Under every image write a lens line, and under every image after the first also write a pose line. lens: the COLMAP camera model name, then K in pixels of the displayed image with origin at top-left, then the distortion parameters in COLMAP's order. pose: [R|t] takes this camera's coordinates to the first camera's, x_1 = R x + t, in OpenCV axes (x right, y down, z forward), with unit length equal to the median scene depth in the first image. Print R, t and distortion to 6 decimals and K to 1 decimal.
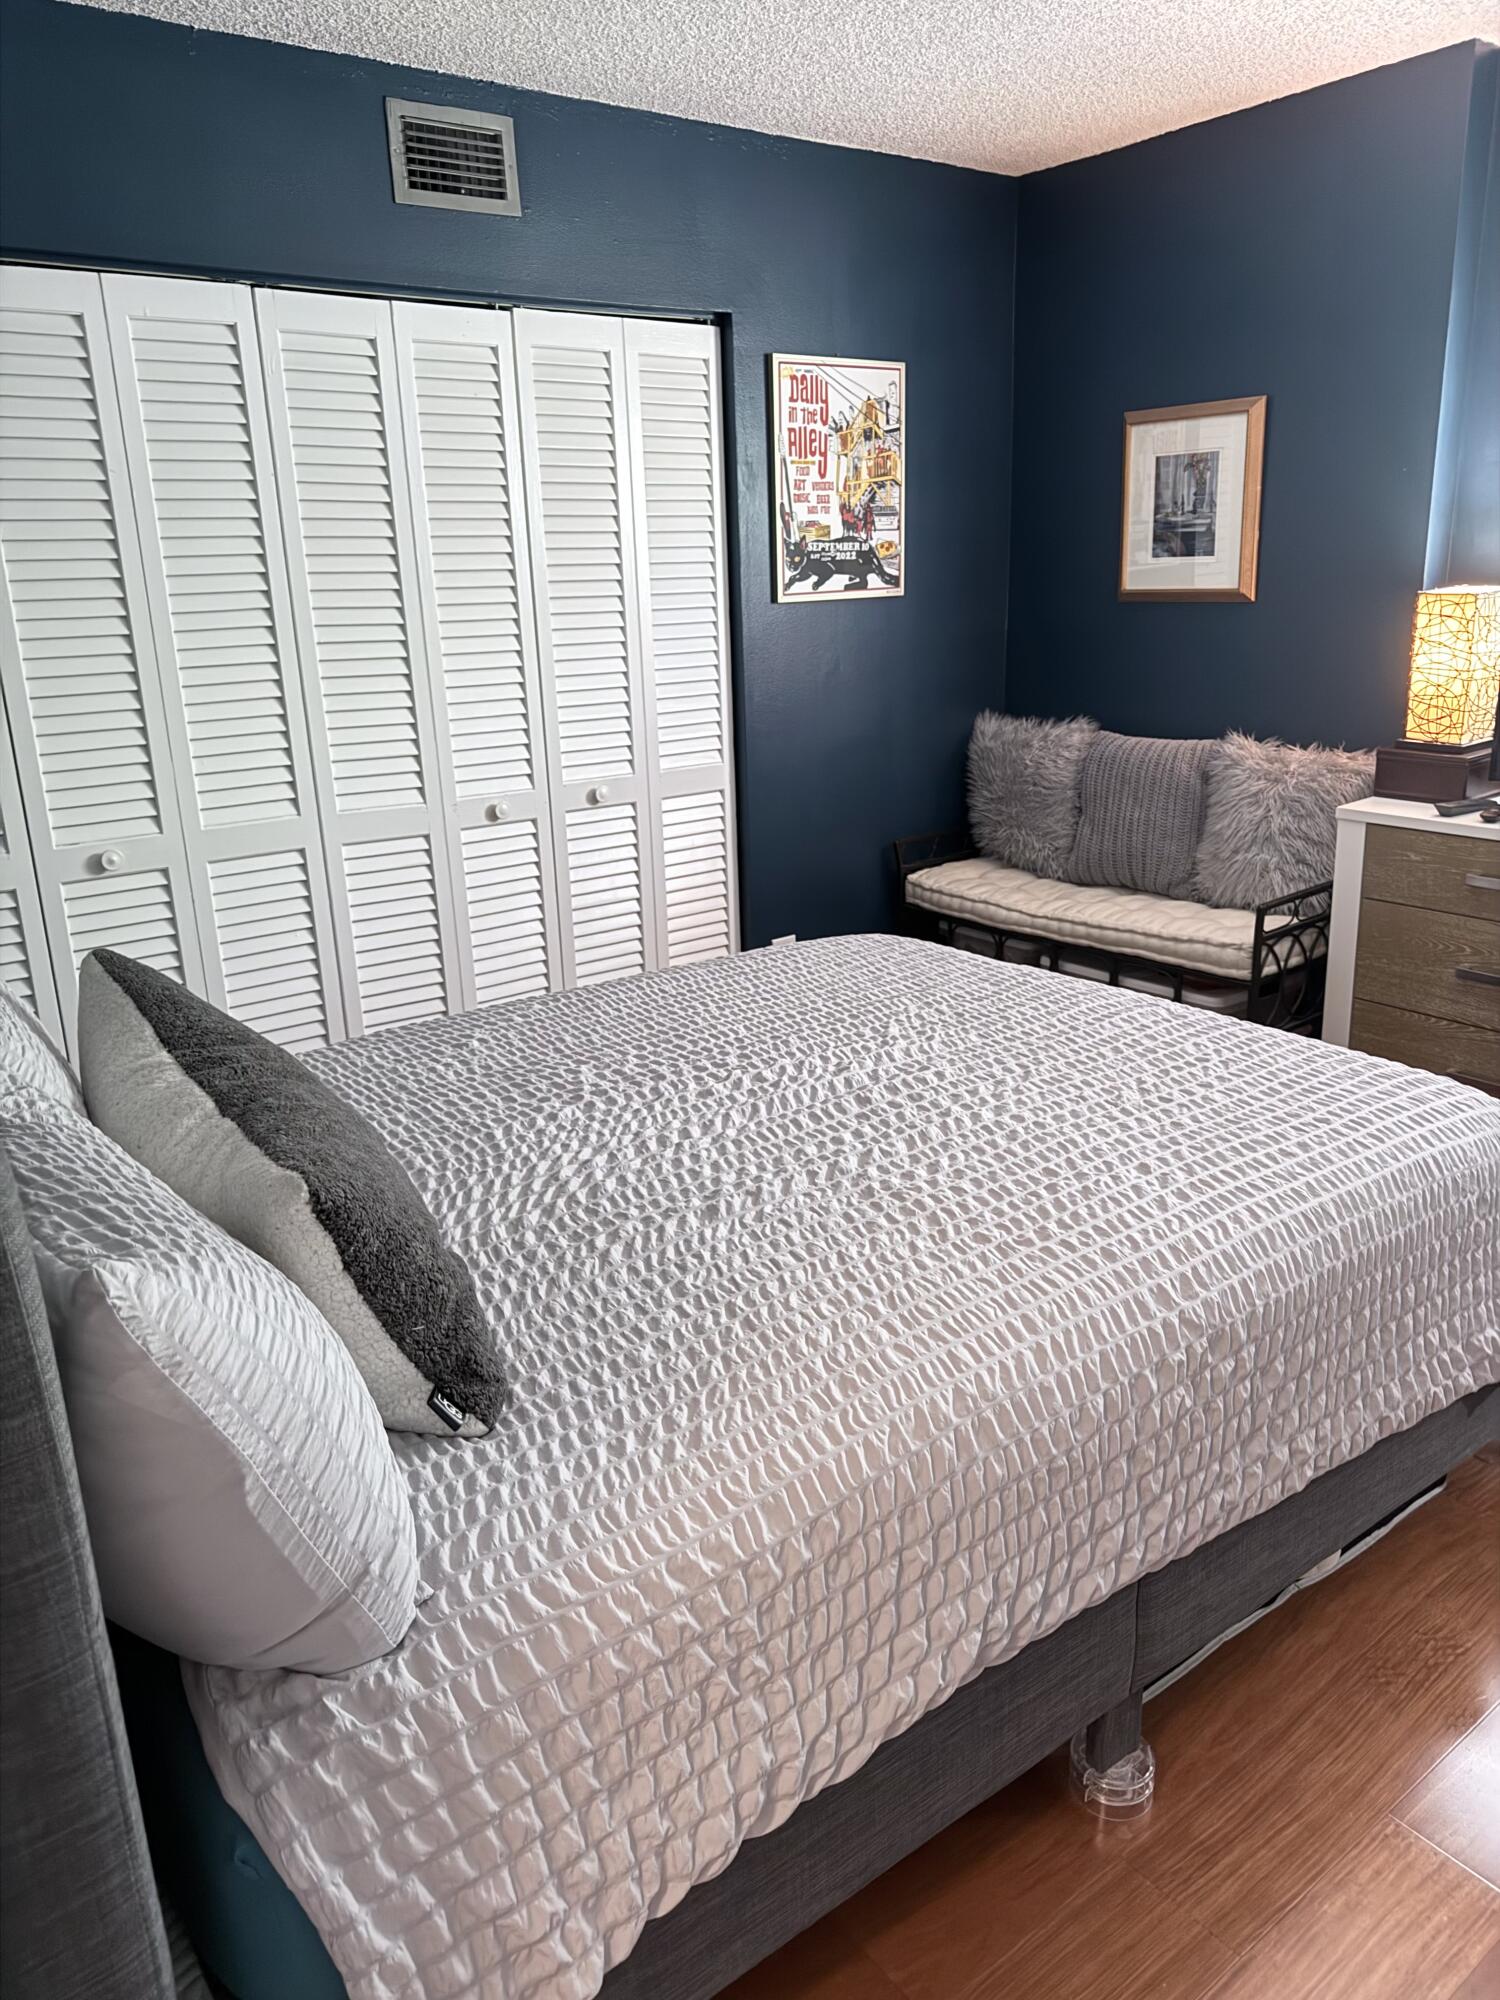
lens RADIAL K [[1426.3, 0, 744.1], [0, 1426.3, 1002.4], [0, 0, 1]] dist [0.105963, -0.117308]
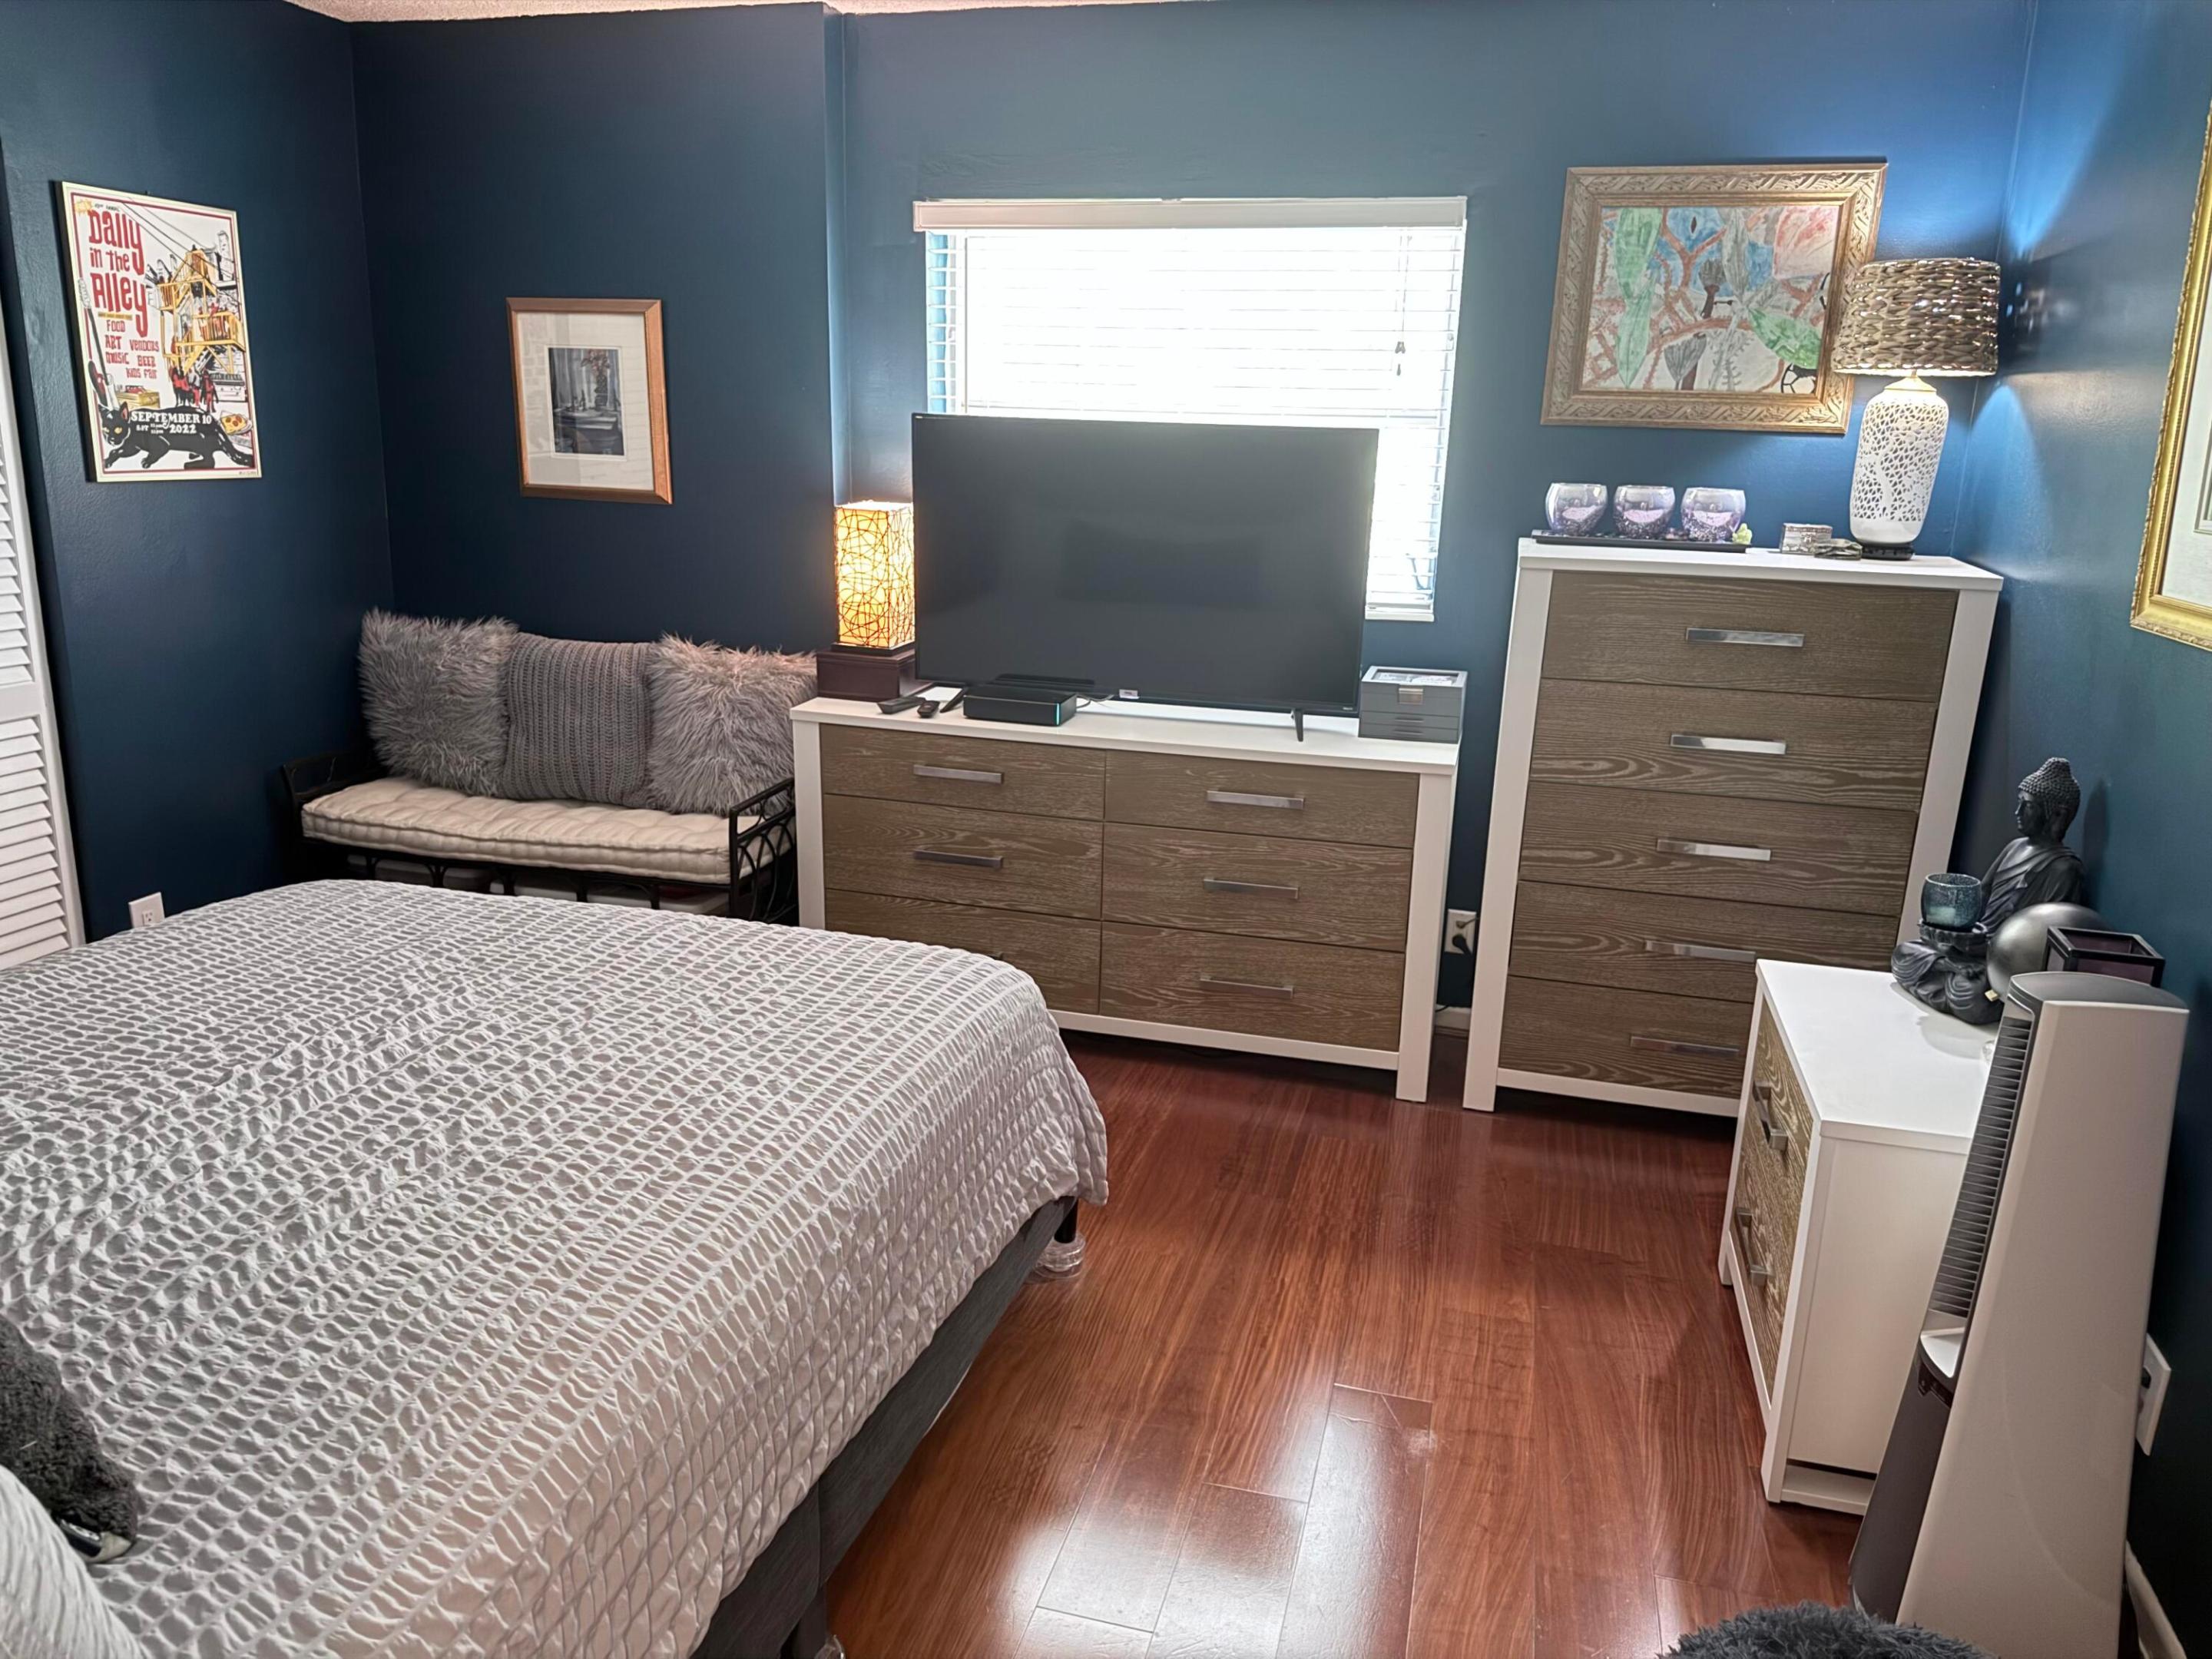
lens RADIAL K [[1577.5, 0, 1109.2], [0, 1577.5, 828.8], [0, 0, 1]] dist [0.105963, -0.117308]
pose [[0.796230, -0.097224, 0.597131, -0.145863], [0.126920, 0.991883, -0.007742, -0.017483], [-0.591532, 0.081952, 0.802106, -0.059021]]
